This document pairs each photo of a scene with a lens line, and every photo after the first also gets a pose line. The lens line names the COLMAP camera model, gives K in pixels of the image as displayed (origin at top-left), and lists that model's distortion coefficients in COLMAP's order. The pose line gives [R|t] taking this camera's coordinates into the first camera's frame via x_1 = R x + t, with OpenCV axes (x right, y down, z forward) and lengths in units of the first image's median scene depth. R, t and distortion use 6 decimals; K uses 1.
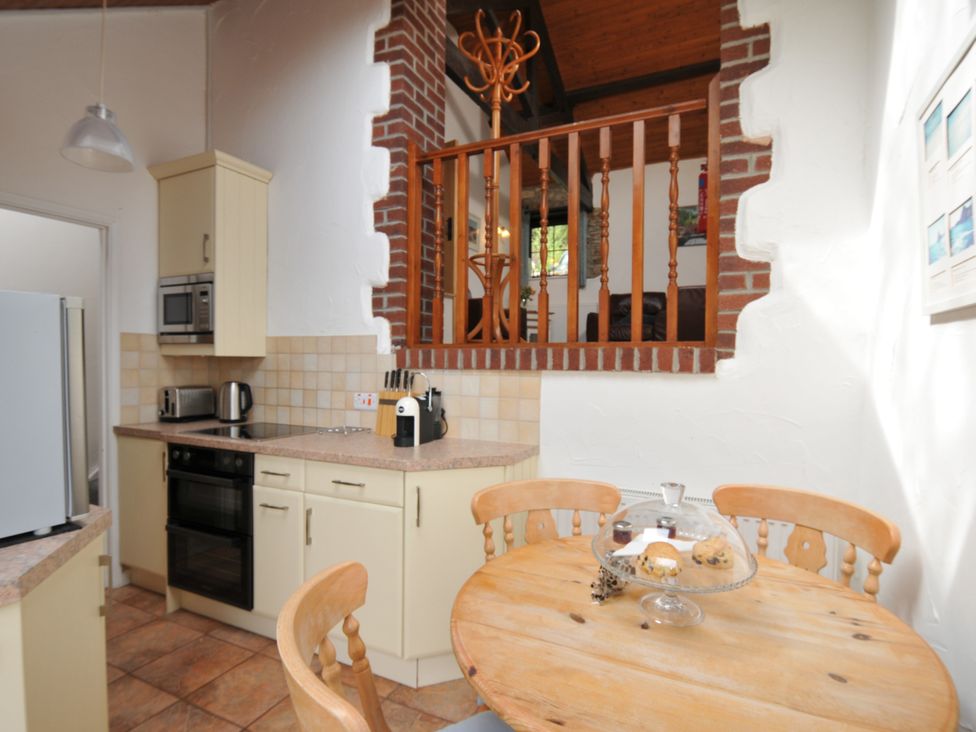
lens RADIAL K [[510.9, 0, 492.2], [0, 510.9, 371.4], [0, 0, 1]] dist [-0.002512, -0.000860]
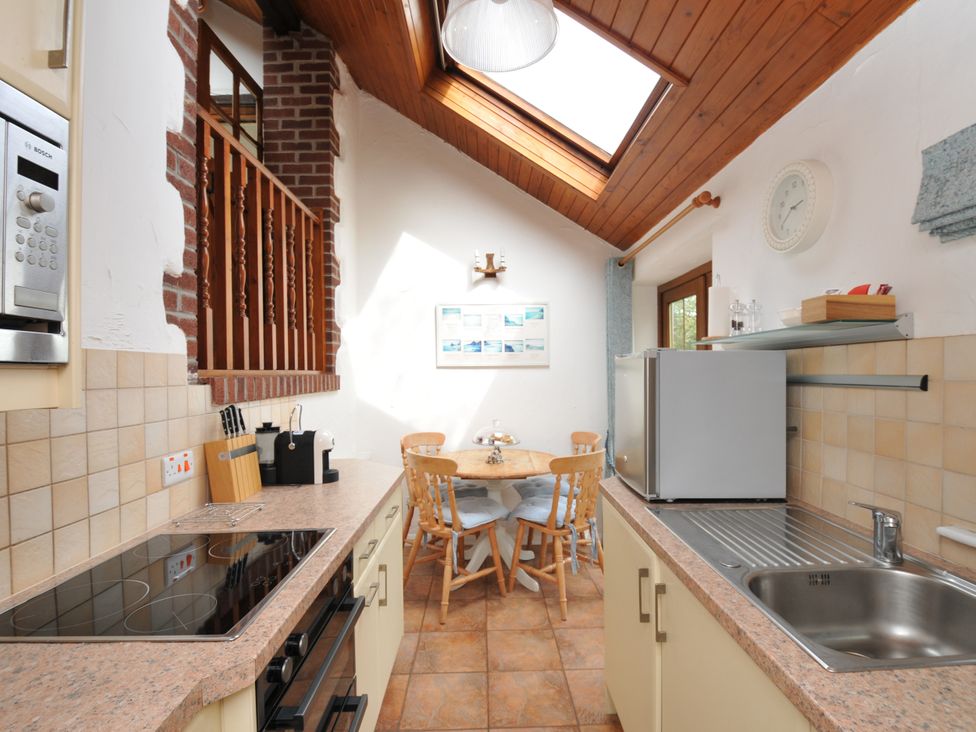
lens RADIAL K [[510.9, 0, 492.2], [0, 510.9, 371.4], [0, 0, 1]] dist [-0.002512, -0.000860]
pose [[-0.449531, 0.001523, 0.893264, -0.932510], [0.029037, 0.999495, 0.012909, -0.048297], [-0.892793, 0.031740, -0.449348, 0.941832]]
